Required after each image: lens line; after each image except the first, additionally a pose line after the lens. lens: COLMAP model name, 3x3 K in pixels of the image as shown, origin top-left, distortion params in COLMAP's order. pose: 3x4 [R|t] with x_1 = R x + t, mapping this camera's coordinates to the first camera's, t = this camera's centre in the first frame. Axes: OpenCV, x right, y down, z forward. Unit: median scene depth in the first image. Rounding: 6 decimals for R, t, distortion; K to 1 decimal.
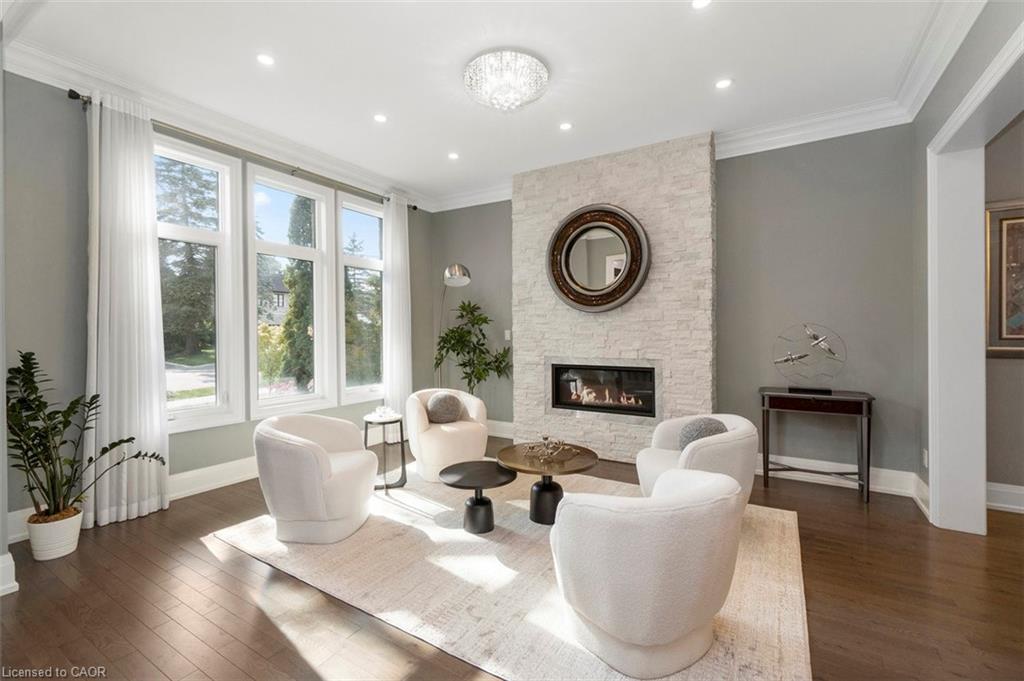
lens RADIAL K [[437.4, 0, 508.9], [0, 437.4, 336.2], [0, 0, 1]] dist [-0.008070, 0.001179]
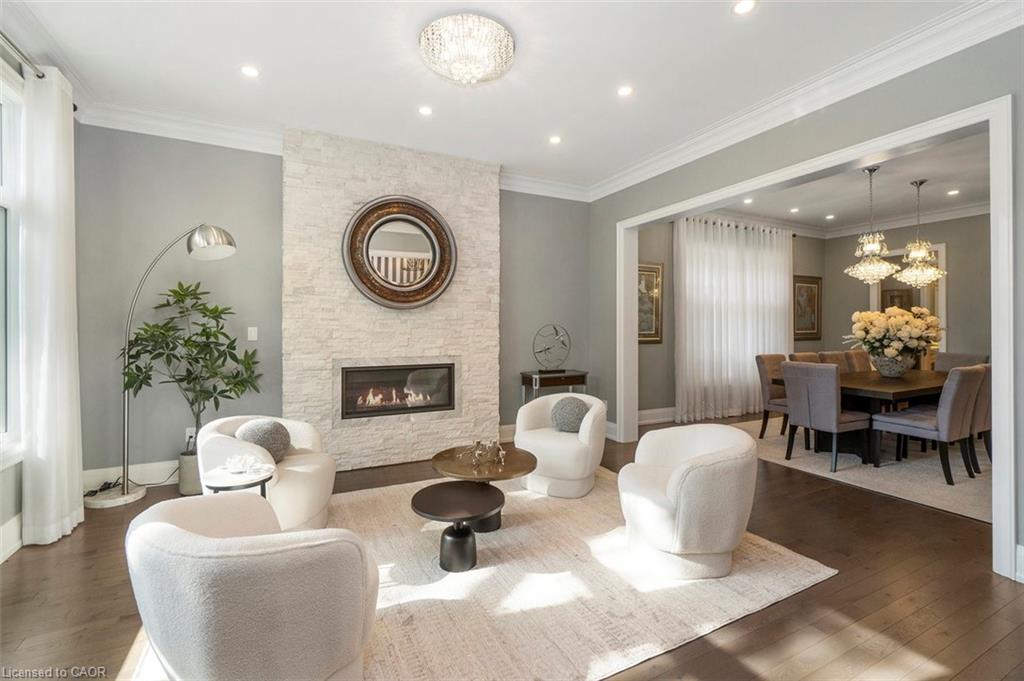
lens RADIAL K [[437.4, 0, 492.3], [0, 437.4, 325.9], [0, 0, 1]] dist [-0.008070, 0.001179]
pose [[0.538764, 0.005509, 0.842439, -0.525356], [0.003353, 0.999957, -0.008684, -0.009992], [-0.842450, 0.007503, 0.538722, 0.341191]]
